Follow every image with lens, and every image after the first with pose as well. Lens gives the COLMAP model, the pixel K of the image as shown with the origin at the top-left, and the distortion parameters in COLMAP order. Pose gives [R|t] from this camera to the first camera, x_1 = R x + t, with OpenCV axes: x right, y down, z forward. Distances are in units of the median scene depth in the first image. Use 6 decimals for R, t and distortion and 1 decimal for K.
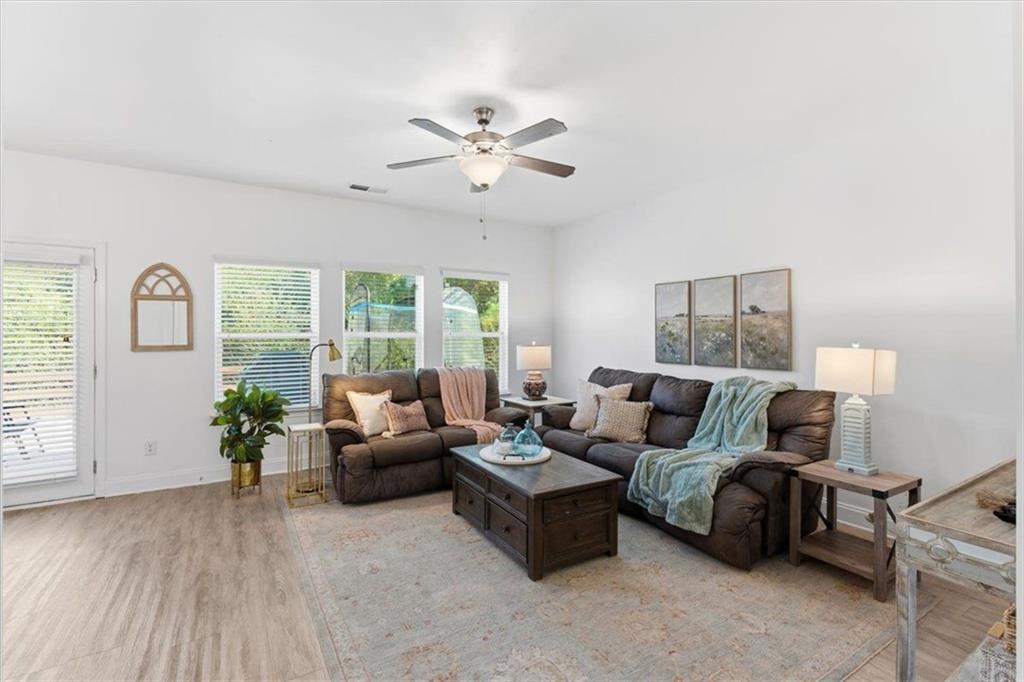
lens RADIAL K [[458.7, 0, 506.7], [0, 458.7, 332.1], [0, 0, 1]] dist [0.003115, 0.000608]
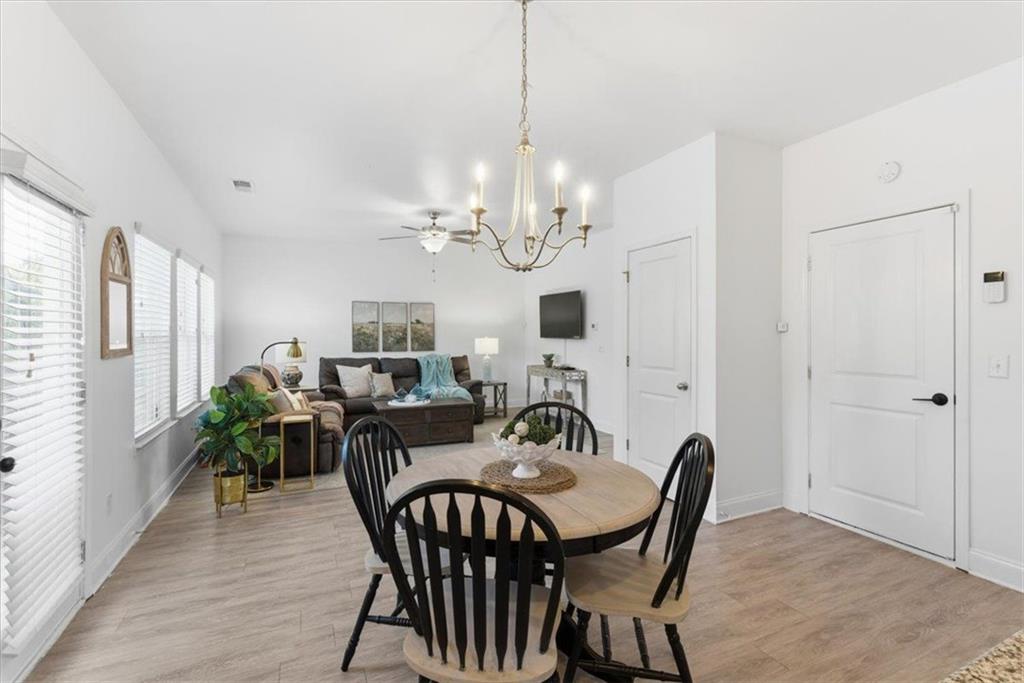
lens RADIAL K [[458.7, 0, 505.8], [0, 458.7, 337.9], [0, 0, 1]] dist [0.003115, 0.000608]
pose [[0.120062, -0.008198, 0.992733, -1.373299], [-0.000224, 0.999966, 0.008285, 0.006242], [-0.992766, -0.001217, 0.120056, 0.357551]]
